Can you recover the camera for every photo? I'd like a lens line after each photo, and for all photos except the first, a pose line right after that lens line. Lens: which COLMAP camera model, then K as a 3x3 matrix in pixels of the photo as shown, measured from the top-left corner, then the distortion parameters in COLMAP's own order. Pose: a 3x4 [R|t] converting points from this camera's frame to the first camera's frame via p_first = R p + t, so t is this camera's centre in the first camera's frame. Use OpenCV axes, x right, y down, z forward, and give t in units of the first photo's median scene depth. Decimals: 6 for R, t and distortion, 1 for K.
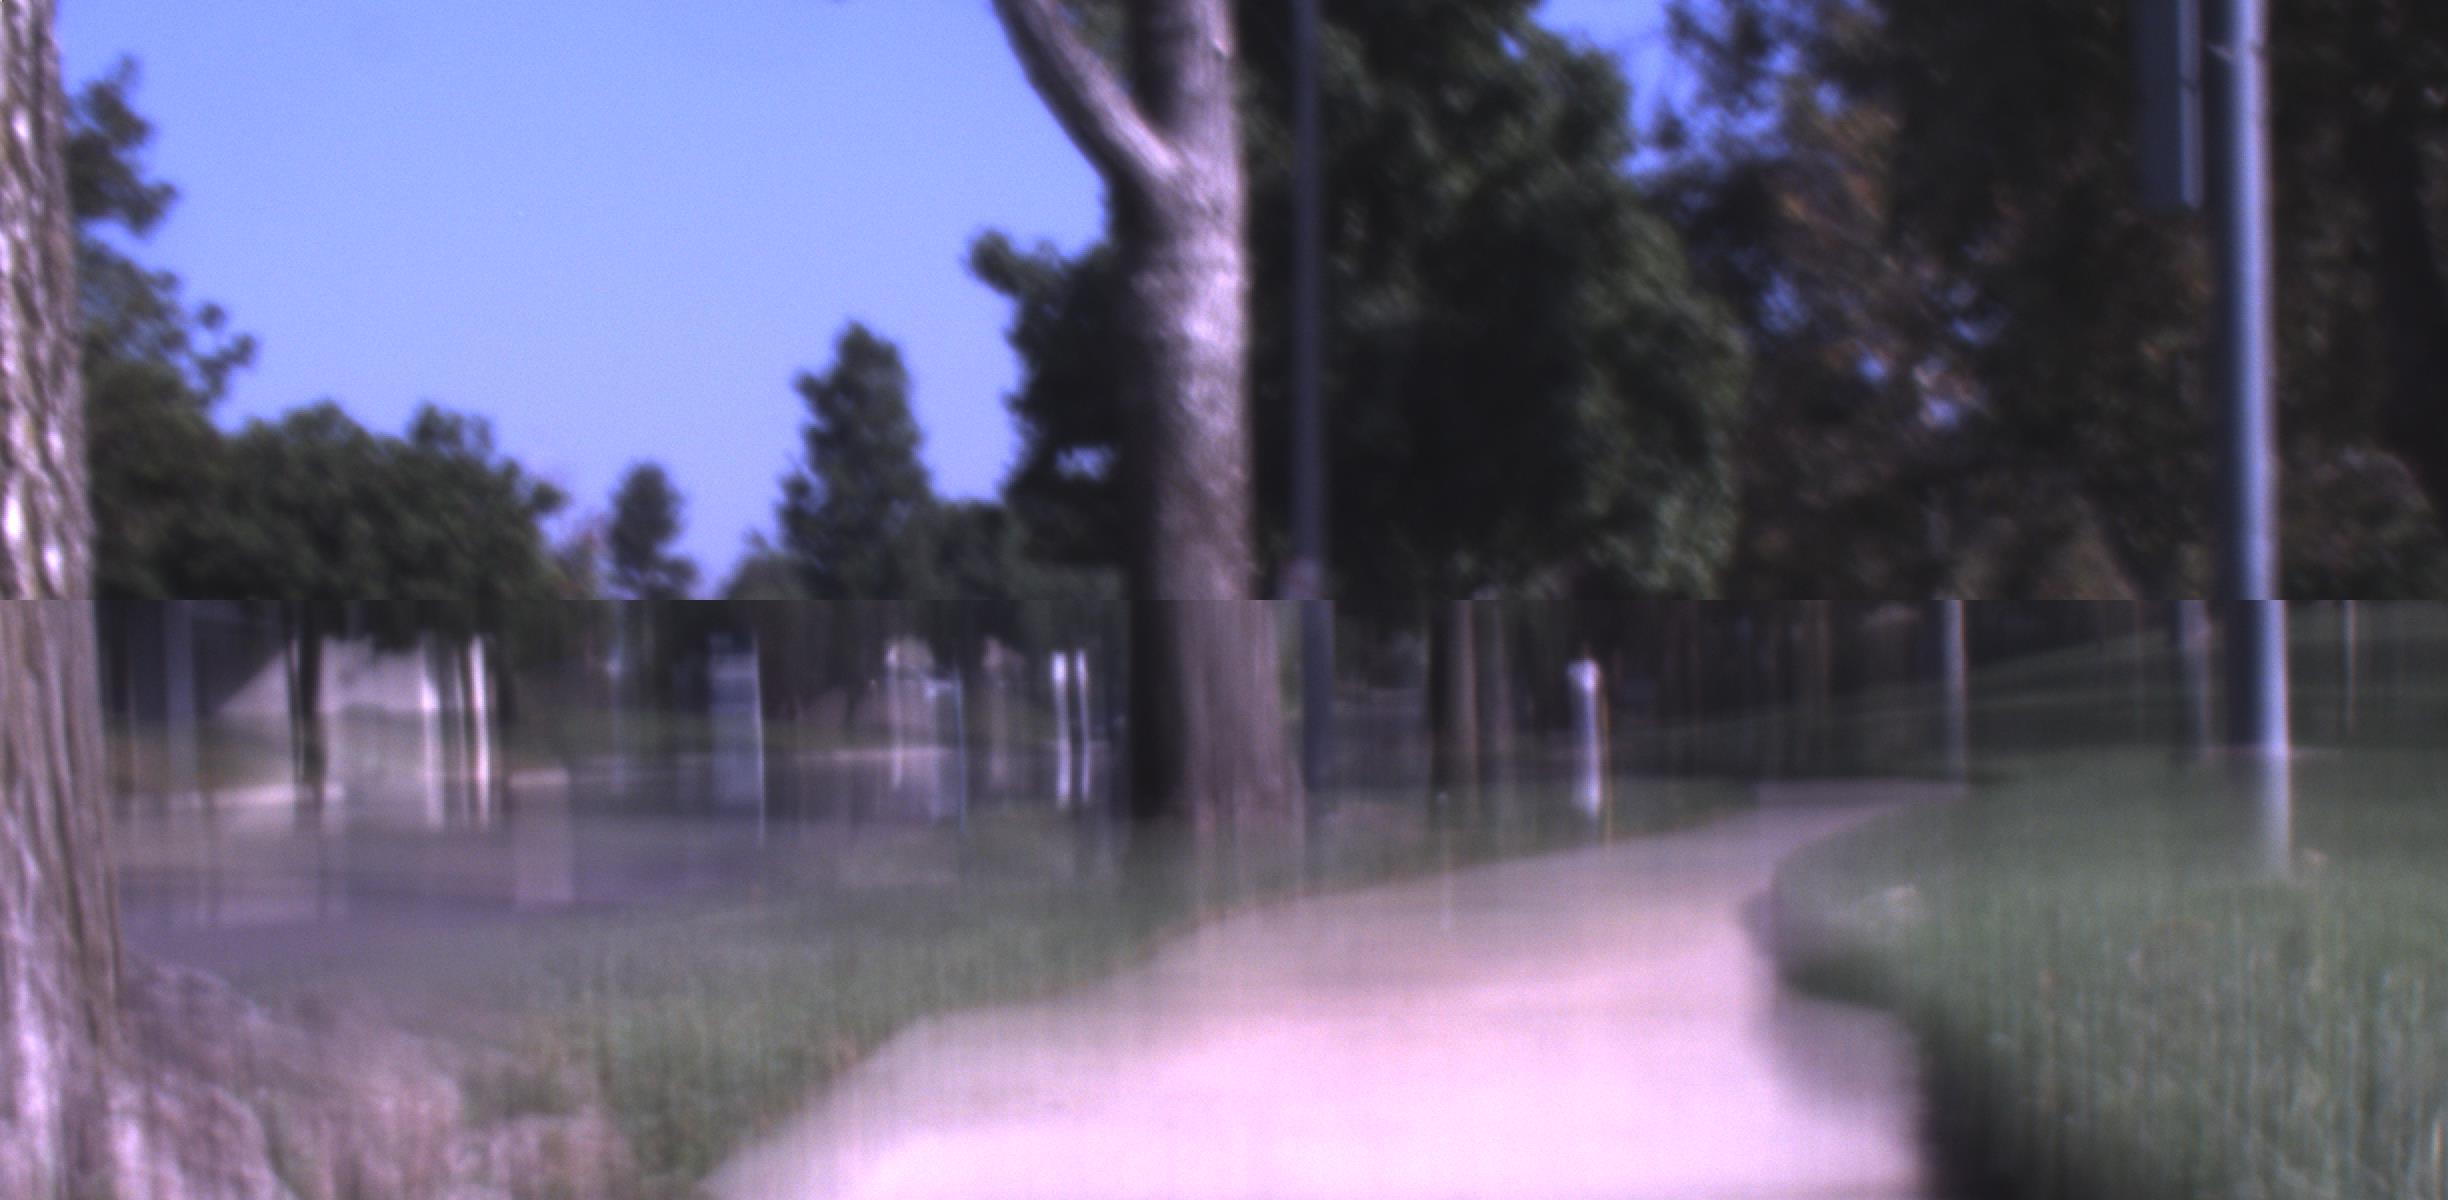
lens RADIAL K [[5257.2, 0, 1224.5], [0, 5257.2, 722.0], [0, 0, 1]] dist [0.008075, -0.023883]
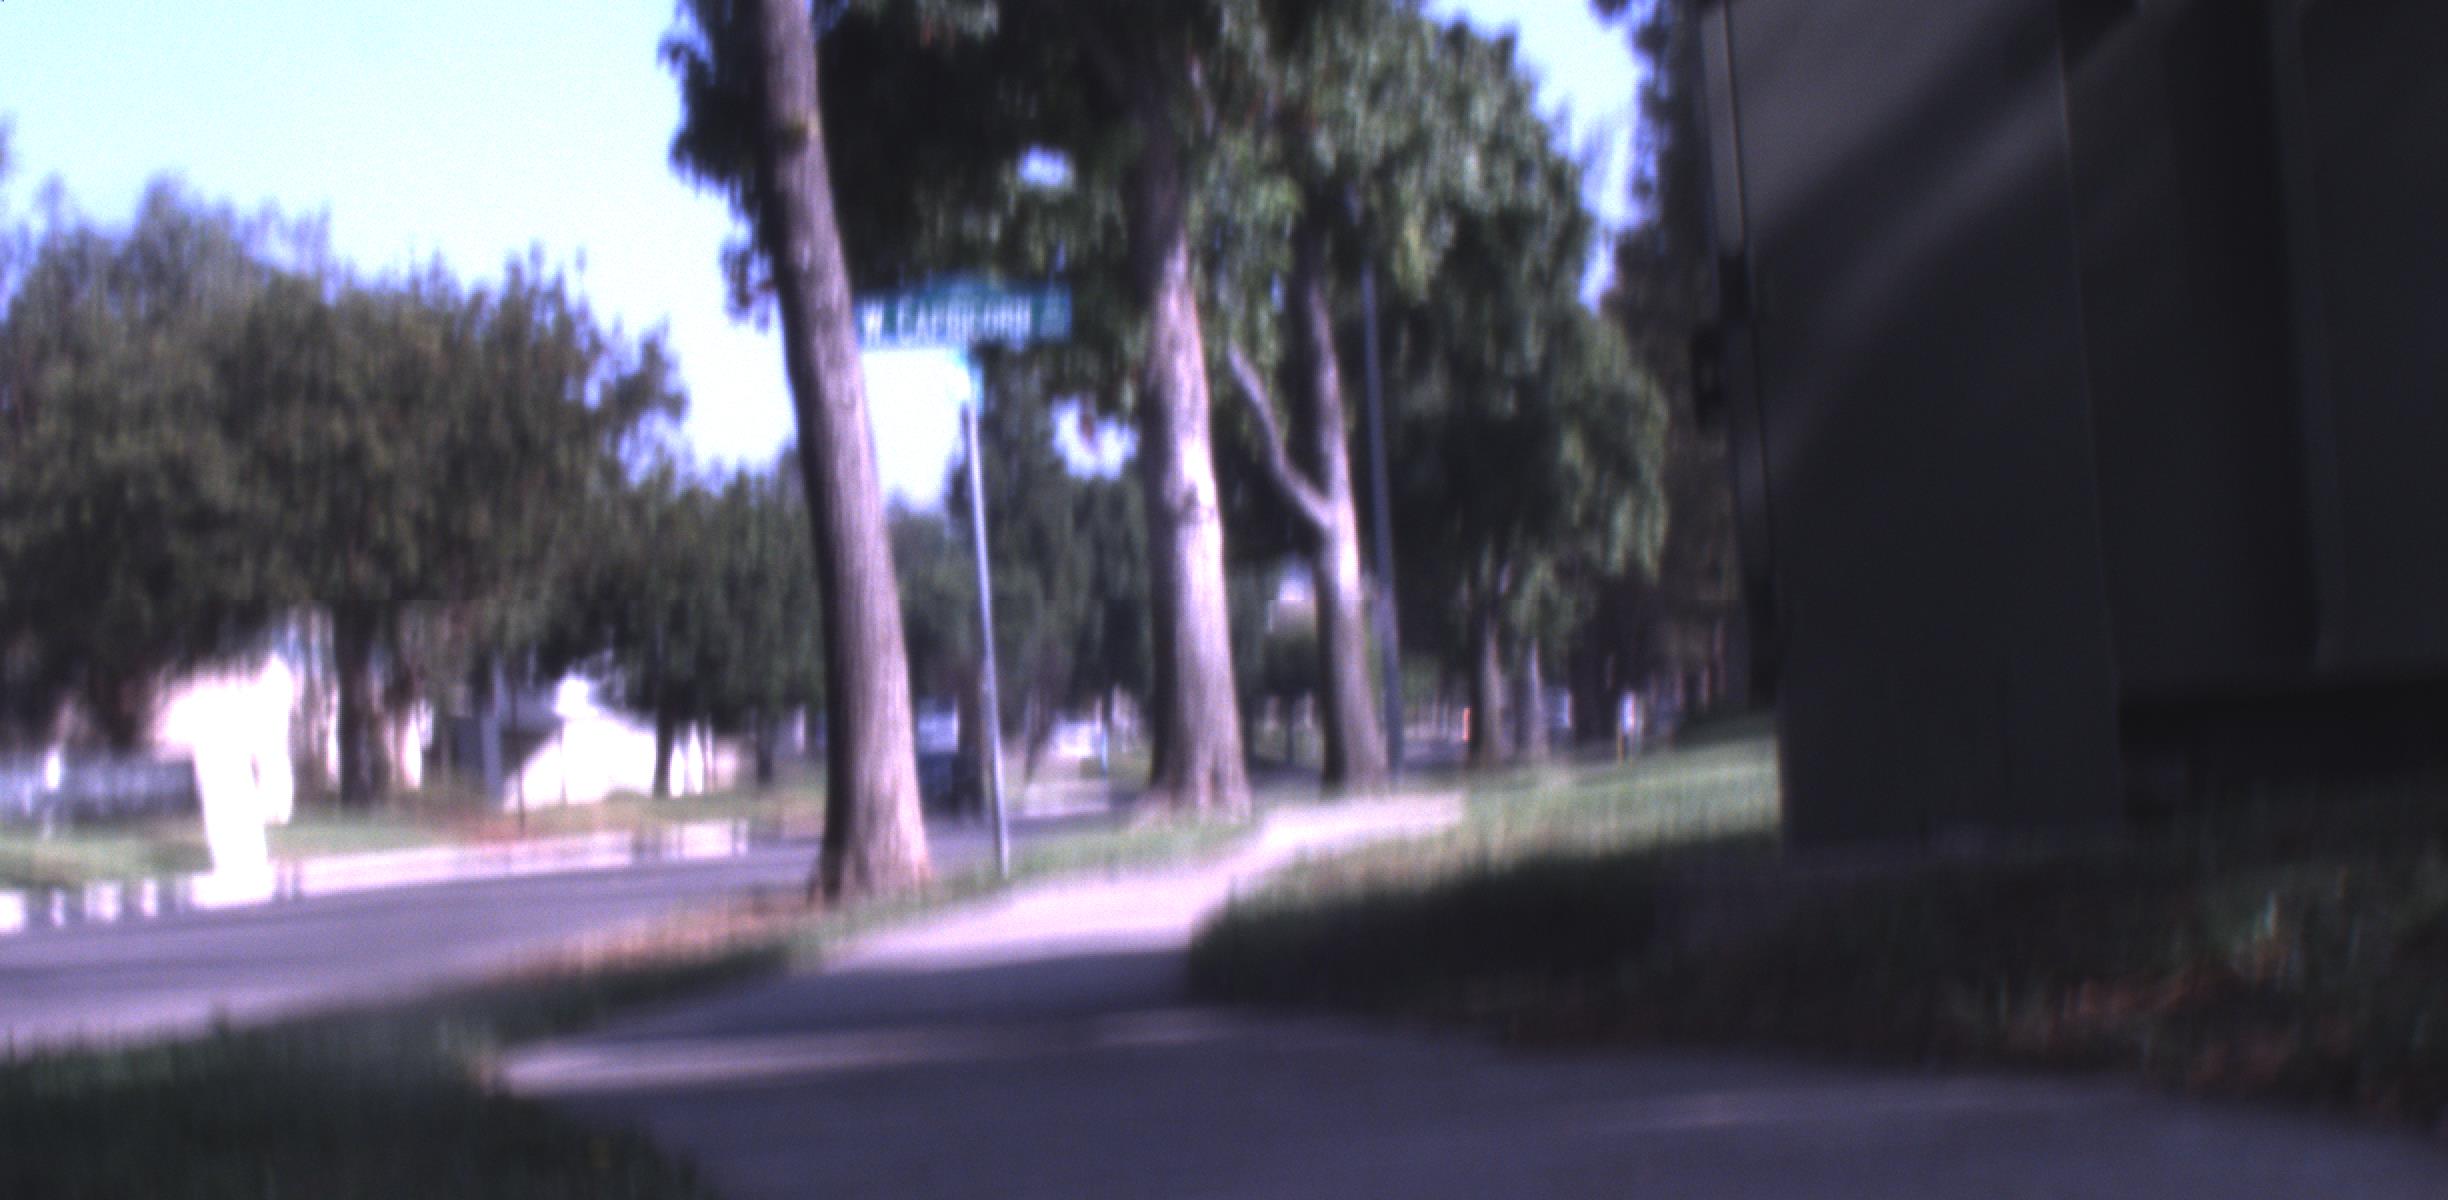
lens RADIAL K [[5330.1, 0, 1224.0], [0, 5330.1, 600.0], [0, 0, 1]] dist [-0.003067, 0.002517]
pose [[0.998336, -0.055414, -0.015981, -0.006387], [0.055335, 0.998453, -0.005357, -0.014166], [0.016254, 0.004464, 0.999858, -0.527133]]
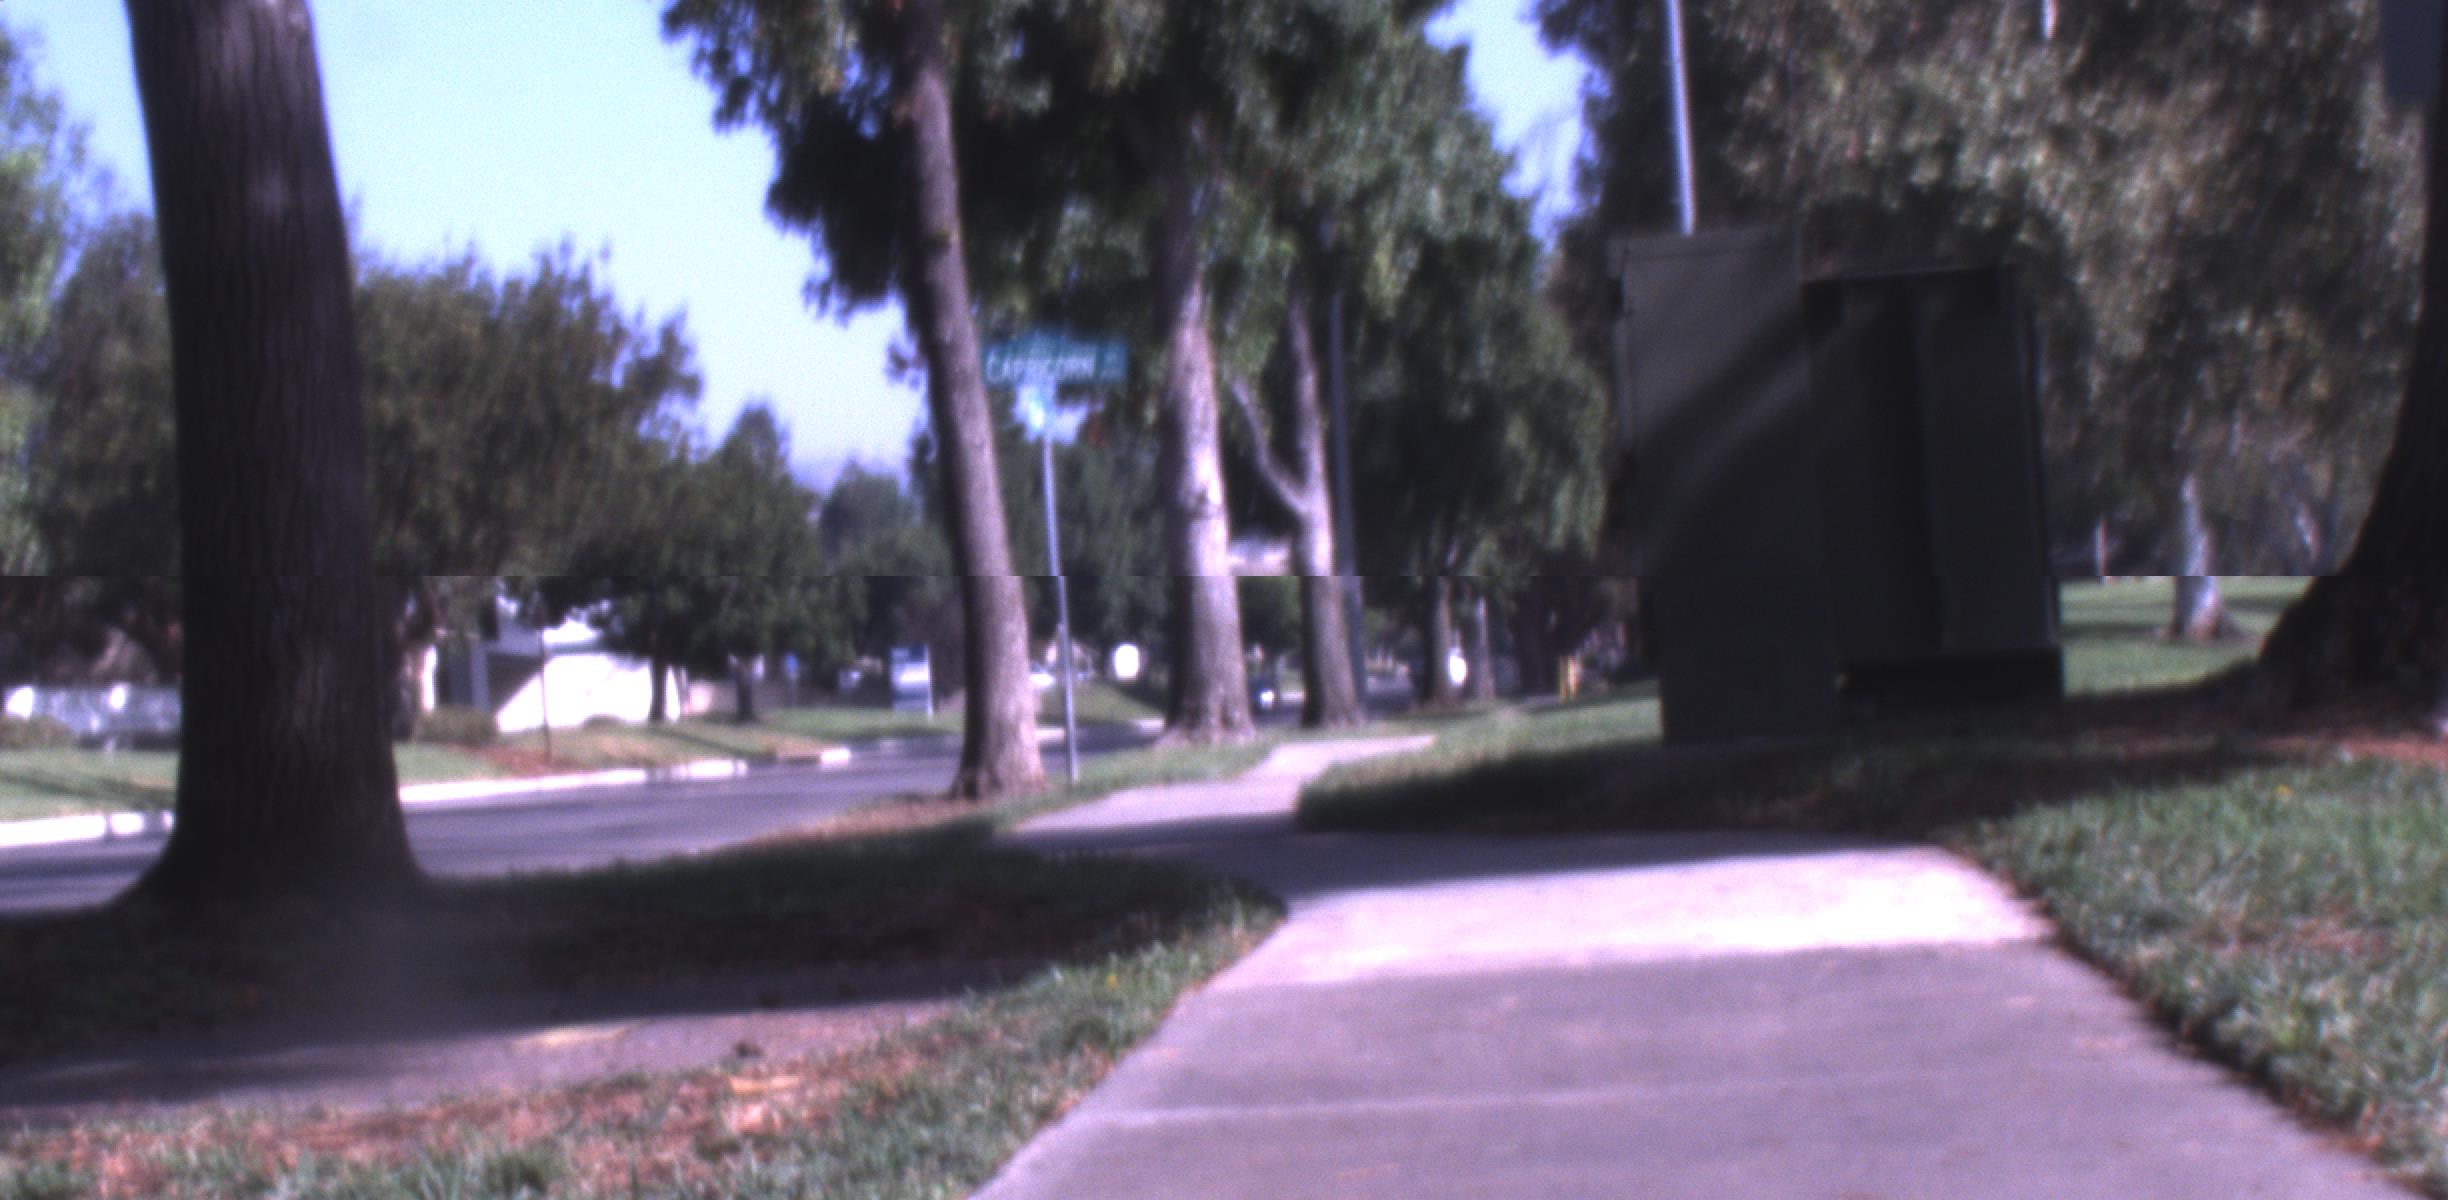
lens RADIAL K [[5341.8, 0, 1224.0], [0, 5341.8, 600.0], [0, 0, 1]] dist [-0.050001, -0.221818]
pose [[0.999001, -0.044433, -0.004791, -0.012912], [0.044446, 0.999008, 0.002590, -0.017059], [0.004671, -0.002800, 0.999985, -0.636189]]
